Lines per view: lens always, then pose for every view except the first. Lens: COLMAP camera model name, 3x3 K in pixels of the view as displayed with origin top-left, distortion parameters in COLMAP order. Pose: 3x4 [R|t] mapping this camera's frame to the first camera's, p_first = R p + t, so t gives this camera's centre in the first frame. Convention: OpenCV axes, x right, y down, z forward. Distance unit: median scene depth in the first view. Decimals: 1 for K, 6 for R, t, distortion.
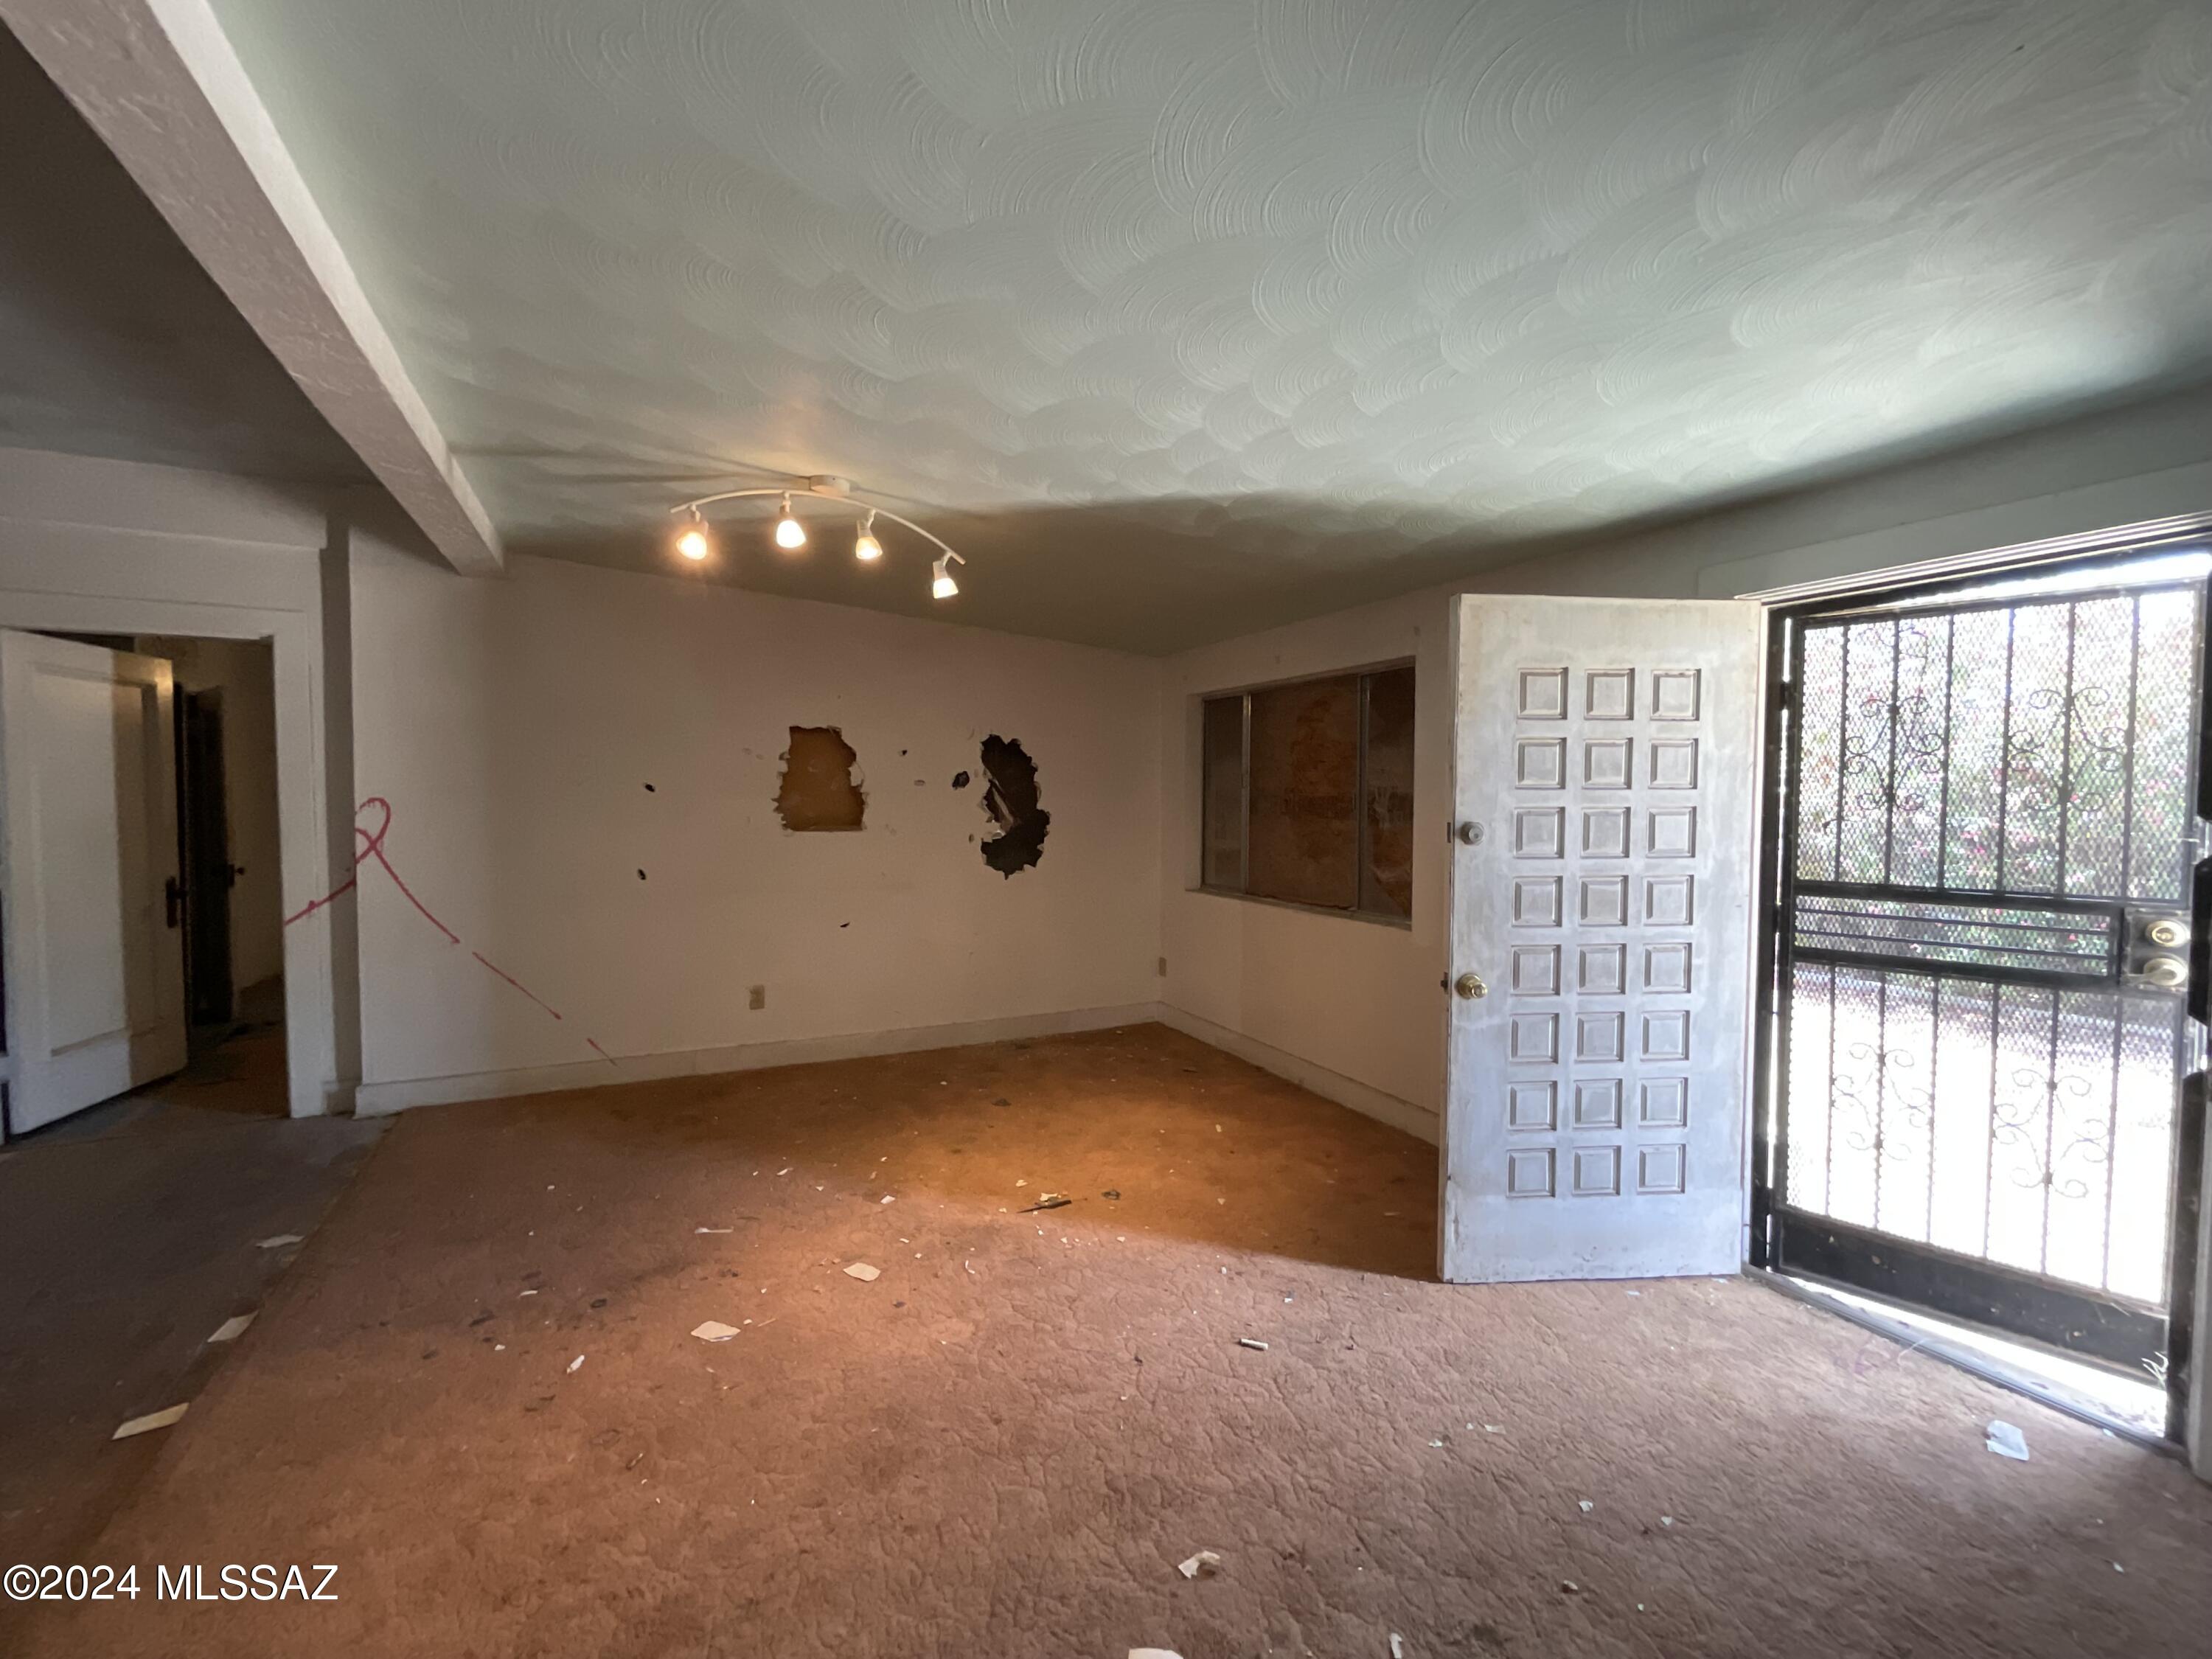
lens RADIAL K [[898.1, 0, 1105.3], [0, 898.1, 823.2], [0, 0, 1]] dist [-0.003857, 0.004050]
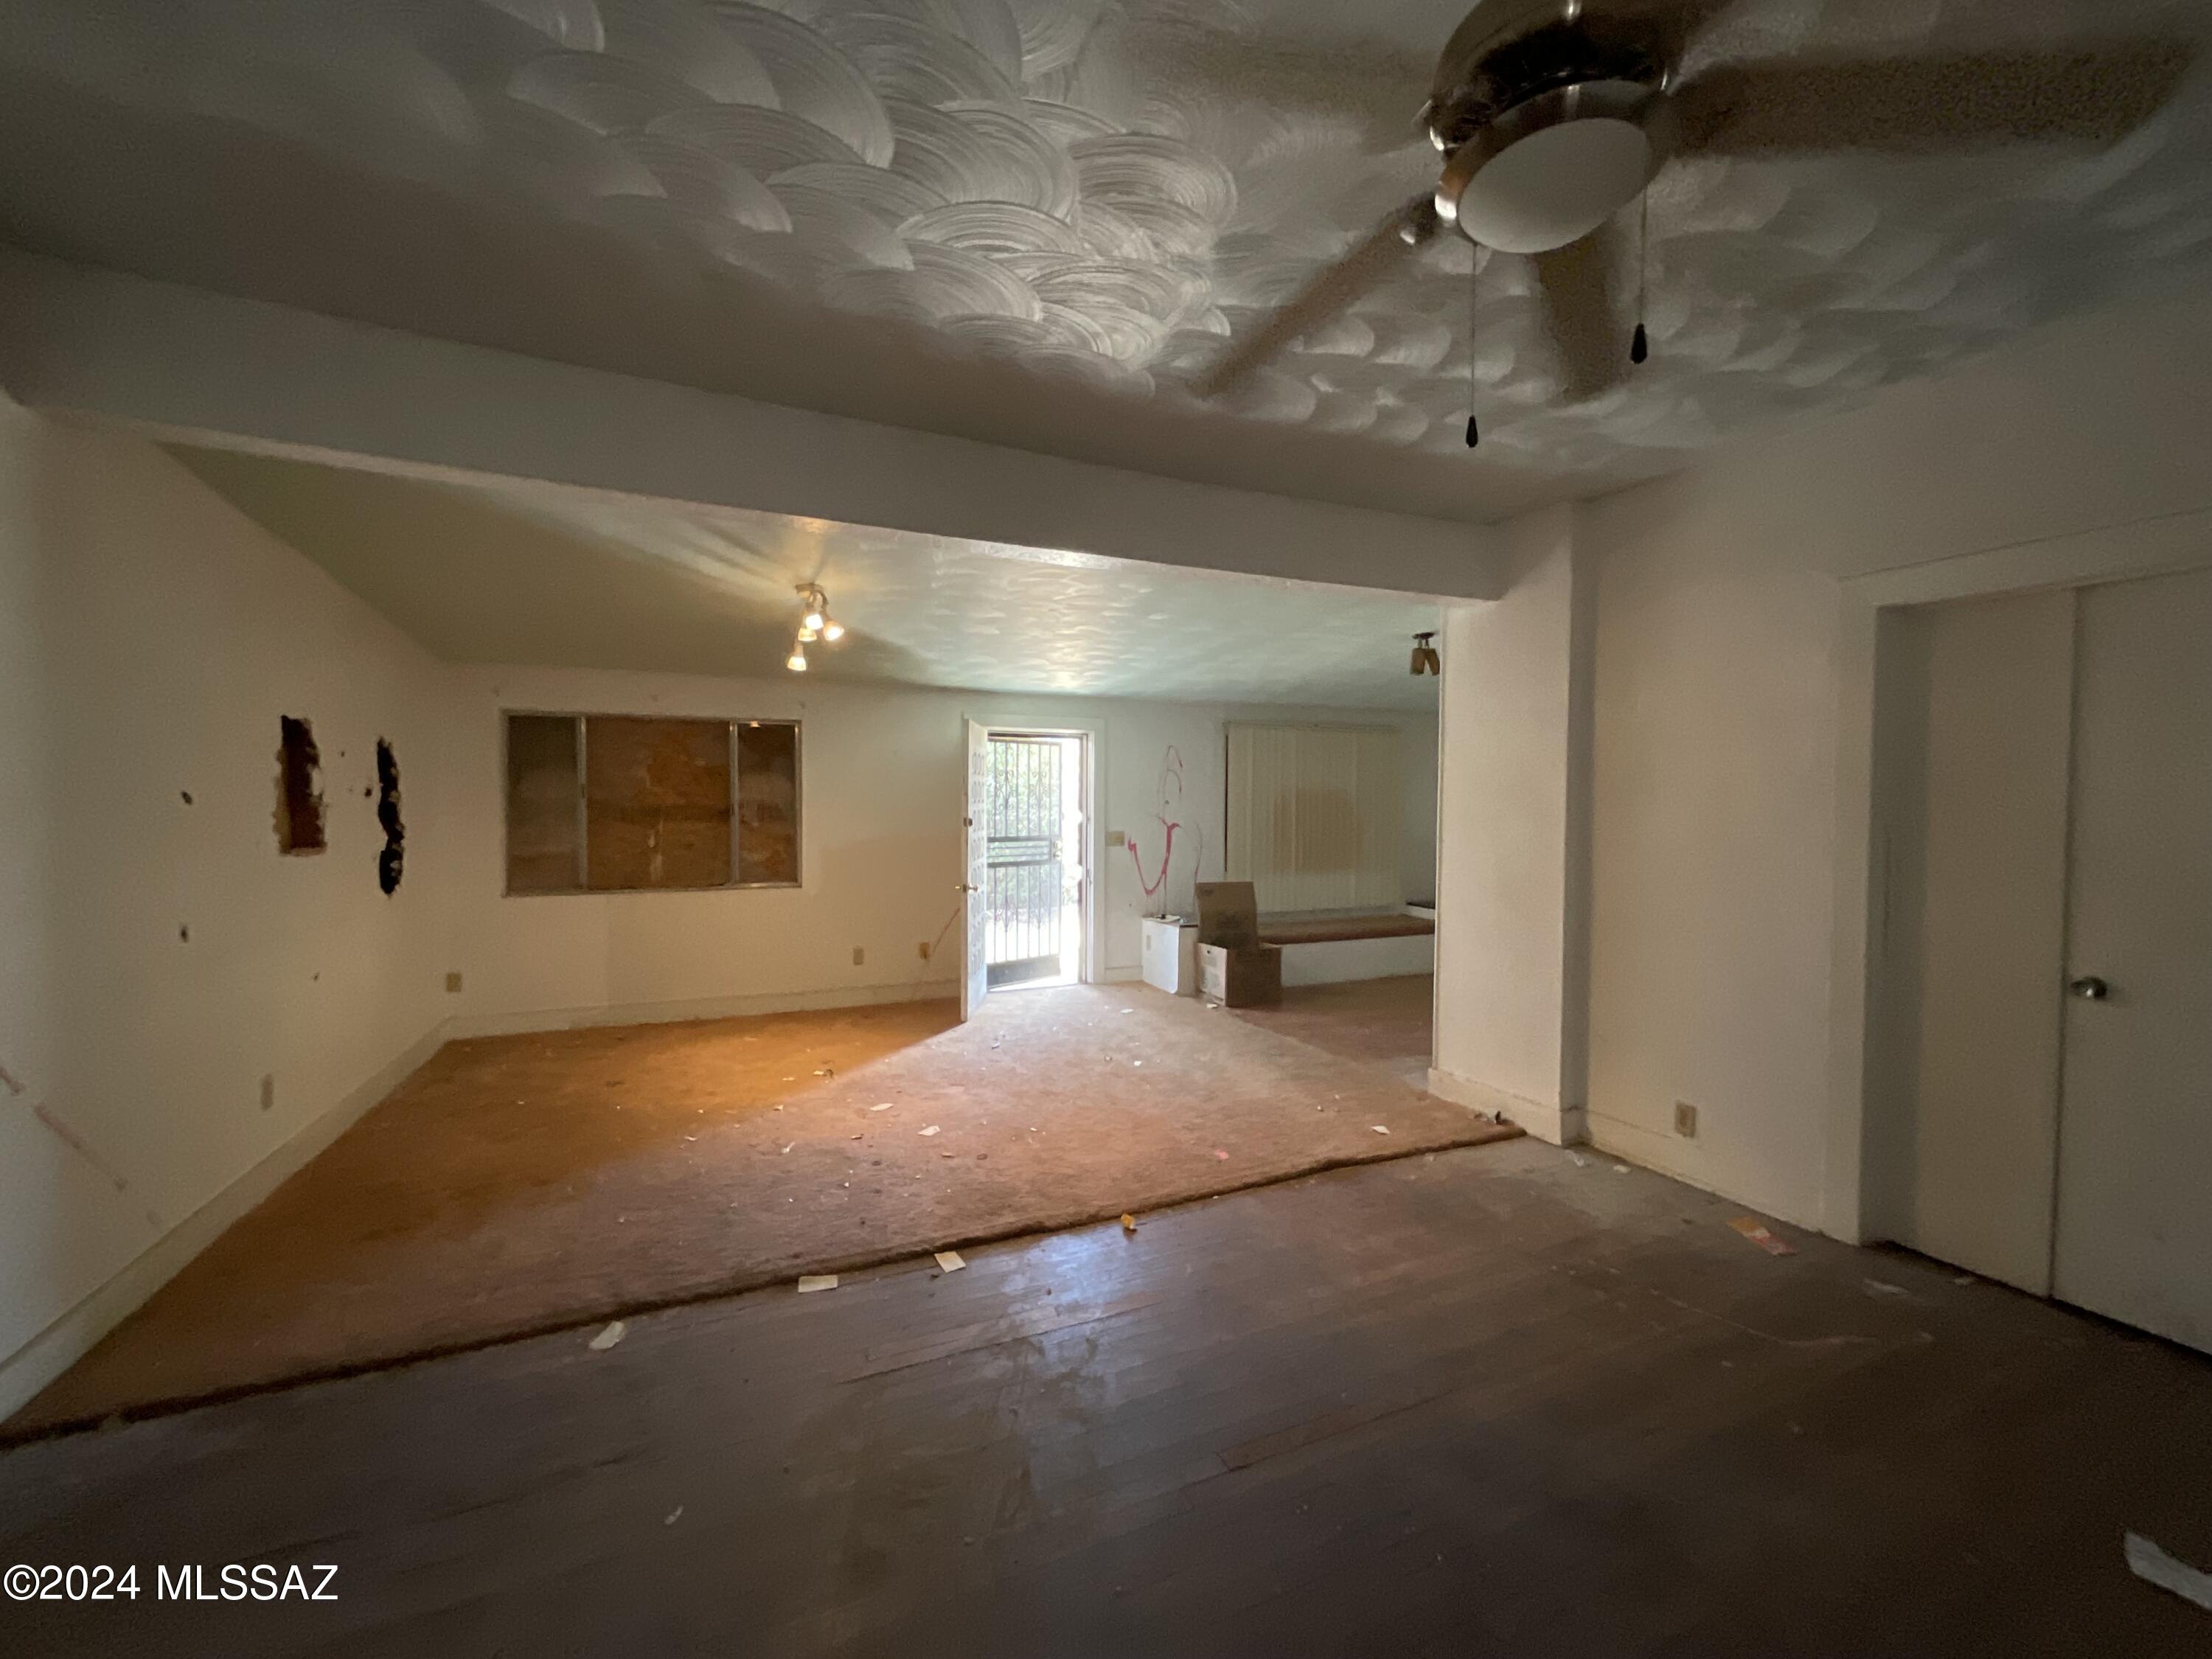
lens RADIAL K [[898.1, 0, 1106.6], [0, 898.1, 829.2], [0, 0, 1]] dist [-0.003857, 0.004050]
pose [[0.058295, -0.033999, 0.997720, -1.446676], [0.027327, 0.999100, 0.032450, -0.028141], [-0.997925, 0.025373, 0.059172, 0.390273]]
